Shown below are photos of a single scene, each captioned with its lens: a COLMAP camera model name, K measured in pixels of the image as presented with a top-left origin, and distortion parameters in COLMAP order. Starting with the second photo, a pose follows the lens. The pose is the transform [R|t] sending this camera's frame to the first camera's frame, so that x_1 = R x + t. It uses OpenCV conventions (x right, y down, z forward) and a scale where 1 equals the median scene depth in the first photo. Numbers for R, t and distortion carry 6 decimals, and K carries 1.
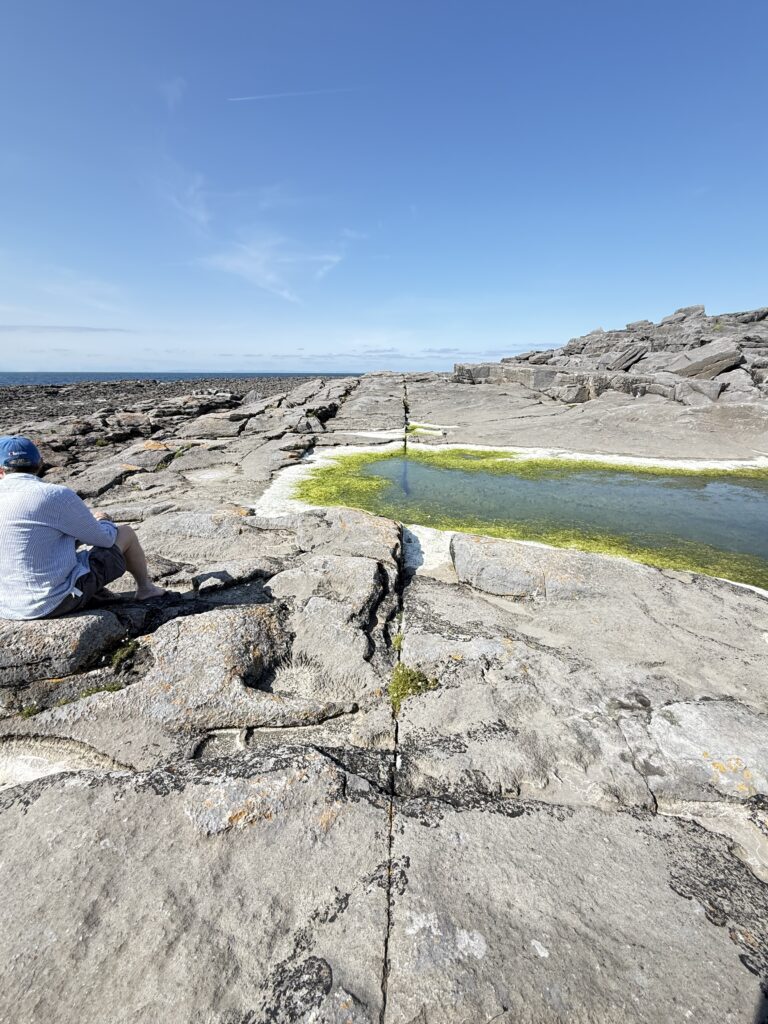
lens RADIAL K [[436.9, 0, 381.2], [0, 436.9, 511.1], [0, 0, 1]] dist [-0.003813, -0.001044]
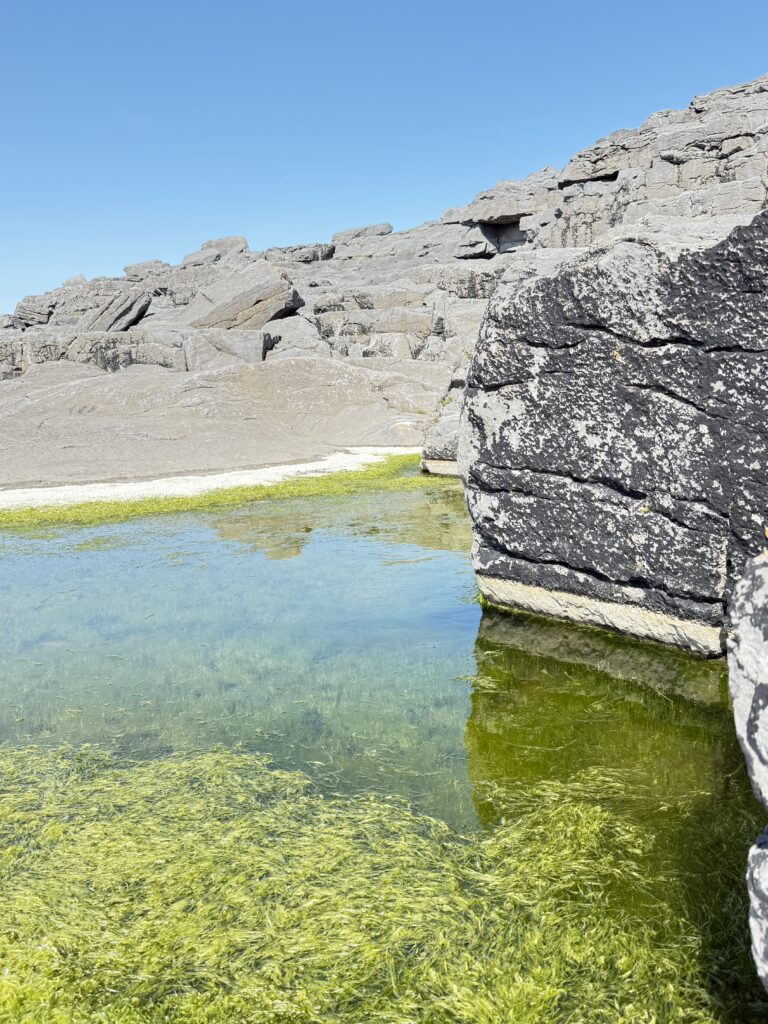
lens RADIAL K [[903.0, 0, 384.5], [0, 903.0, 512.1], [0, 0, 1]] dist [0.007551, 0.000329]
pose [[0.757955, -0.136805, 0.637800, 0.243857], [0.242337, 0.966838, -0.080608, 0.015286], [-0.605621, 0.215660, 0.765973, 0.215191]]
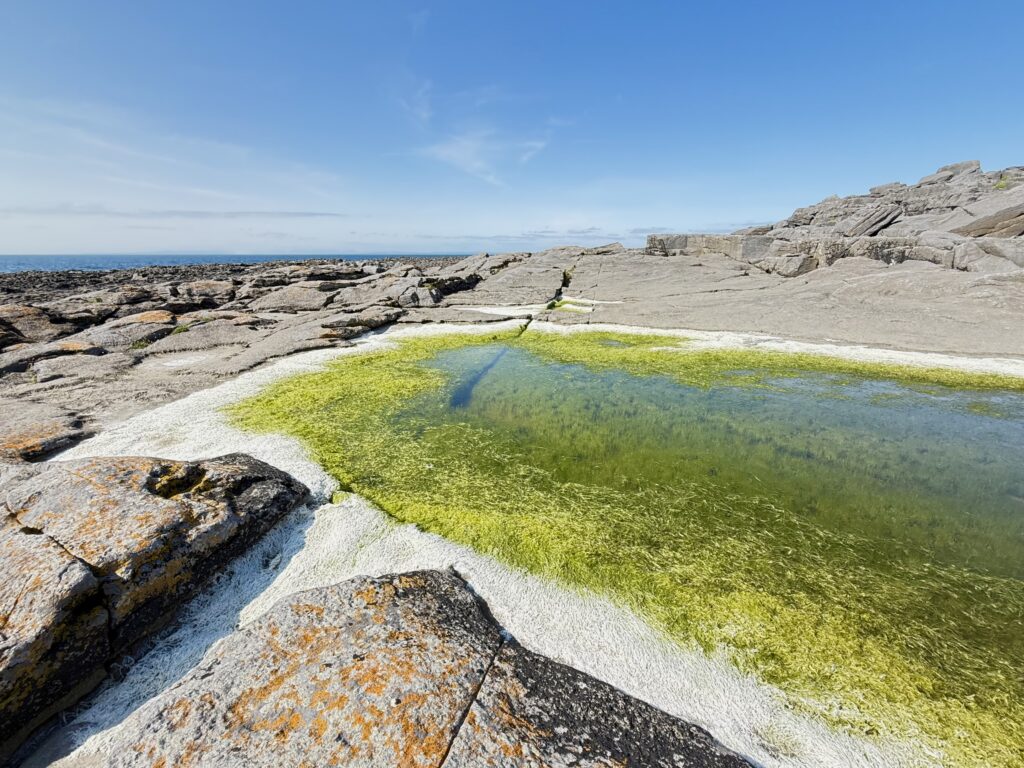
lens RADIAL K [[436.9, 0, 511.8], [0, 436.9, 375.3], [0, 0, 1]] dist [-0.003813, -0.001044]
pose [[0.985054, 0.036868, -0.168252, 0.130110], [-0.043923, 0.998297, -0.038403, -0.034429], [0.166550, 0.045220, 0.984996, 0.259053]]
